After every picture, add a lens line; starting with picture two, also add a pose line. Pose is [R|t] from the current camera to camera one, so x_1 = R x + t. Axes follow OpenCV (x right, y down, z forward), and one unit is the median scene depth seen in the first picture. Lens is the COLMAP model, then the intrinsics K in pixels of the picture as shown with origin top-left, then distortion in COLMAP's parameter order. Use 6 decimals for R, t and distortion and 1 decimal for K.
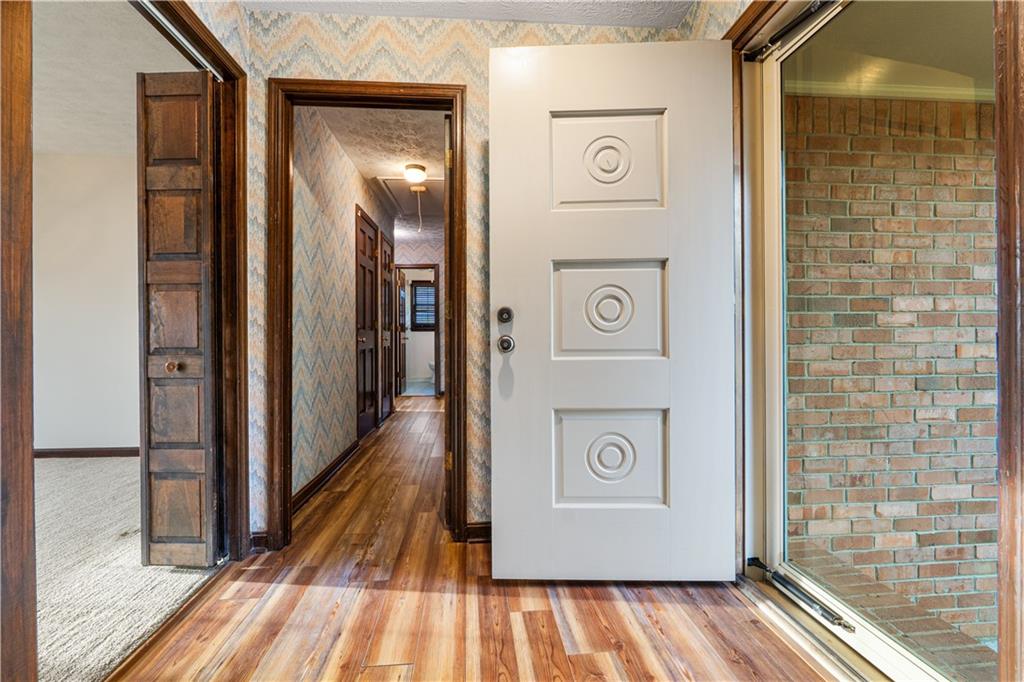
lens RADIAL K [[474.9, 0, 510.2], [0, 474.9, 339.4], [0, 0, 1]] dist [-0.014087, 0.002252]
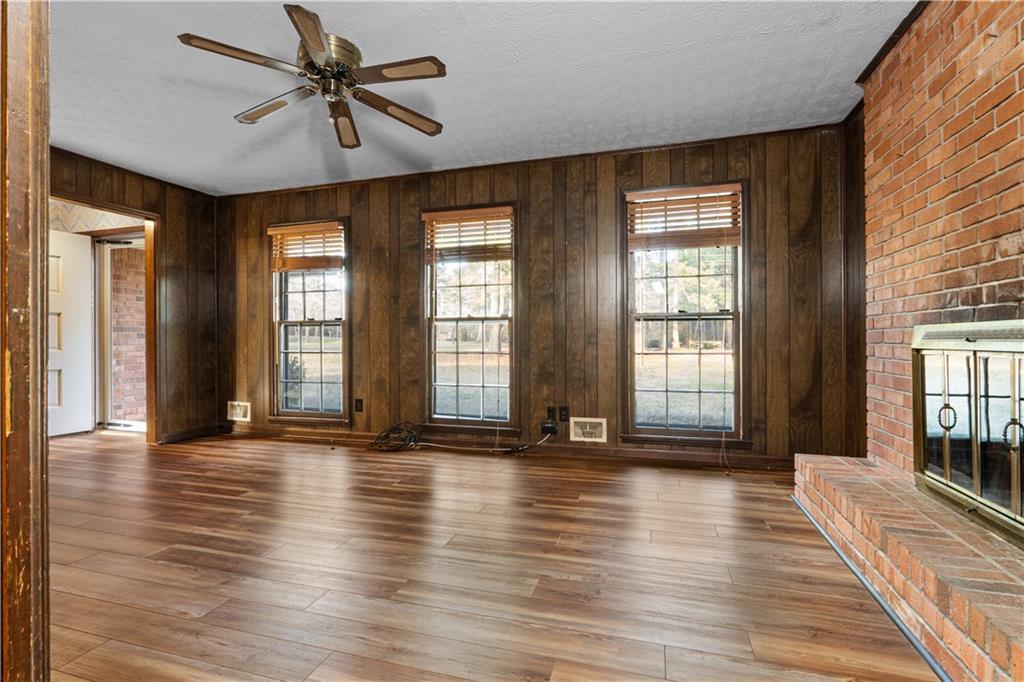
lens RADIAL K [[474.9, 0, 515.6], [0, 474.9, 340.2], [0, 0, 1]] dist [-0.014087, 0.002252]
pose [[0.368426, 0.004864, 0.929644, -1.156000], [0.000956, 0.999984, -0.005611, -0.000256], [-0.929657, 0.002956, 0.368415, -2.298167]]
